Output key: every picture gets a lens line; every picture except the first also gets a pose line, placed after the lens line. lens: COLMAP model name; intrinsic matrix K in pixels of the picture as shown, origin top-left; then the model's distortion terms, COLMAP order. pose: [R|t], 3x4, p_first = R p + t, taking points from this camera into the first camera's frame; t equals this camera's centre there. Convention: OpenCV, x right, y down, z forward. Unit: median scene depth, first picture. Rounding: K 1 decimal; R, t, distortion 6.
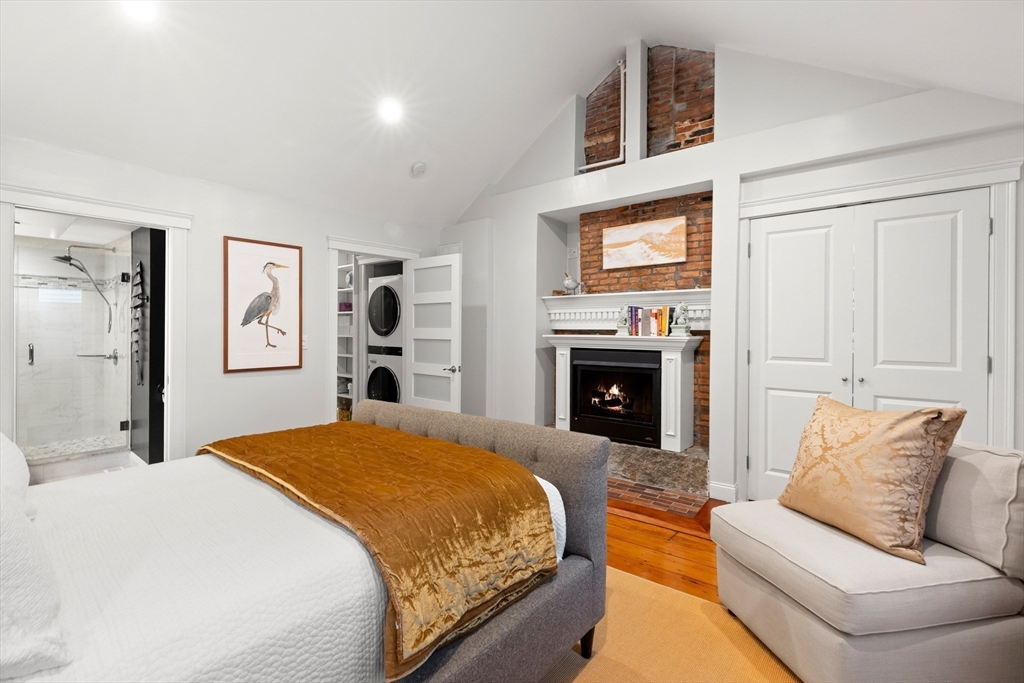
lens RADIAL K [[469.3, 0, 521.0], [0, 469.3, 327.0], [0, 0, 1]] dist [0.001596, 0.000034]
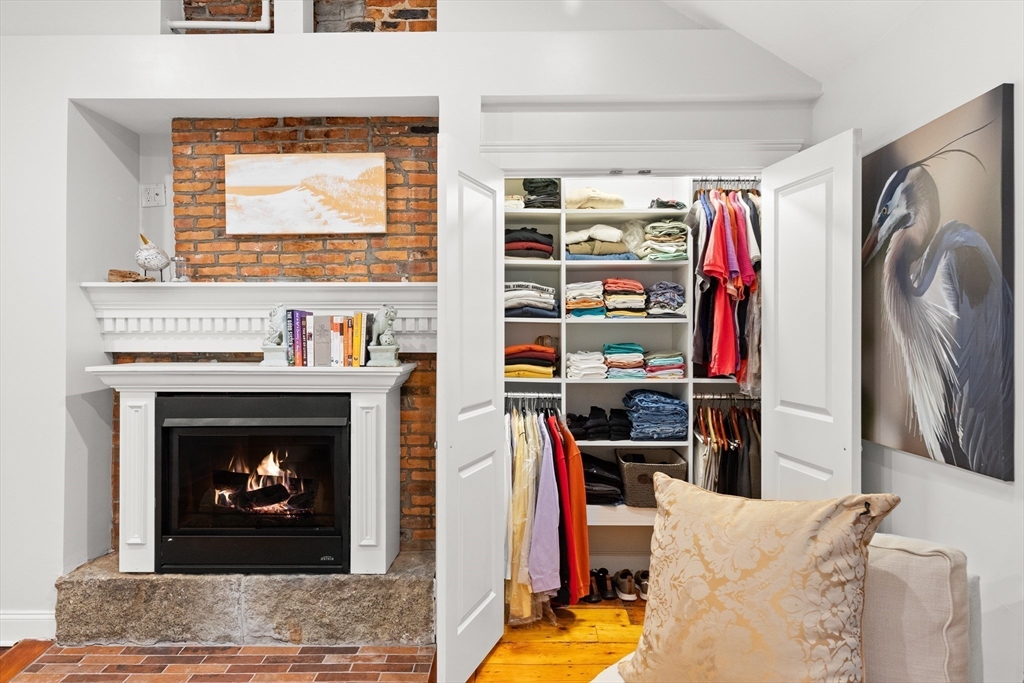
lens RADIAL K [[659.6, 0, 514.2], [0, 659.6, 331.8], [0, 0, 1]] dist [0.010672, 0.001631]
pose [[0.794296, -0.004222, 0.607516, -0.014897], [-0.001617, 0.999958, 0.009063, -0.026100], [-0.607529, -0.008181, 0.794256, 0.262041]]
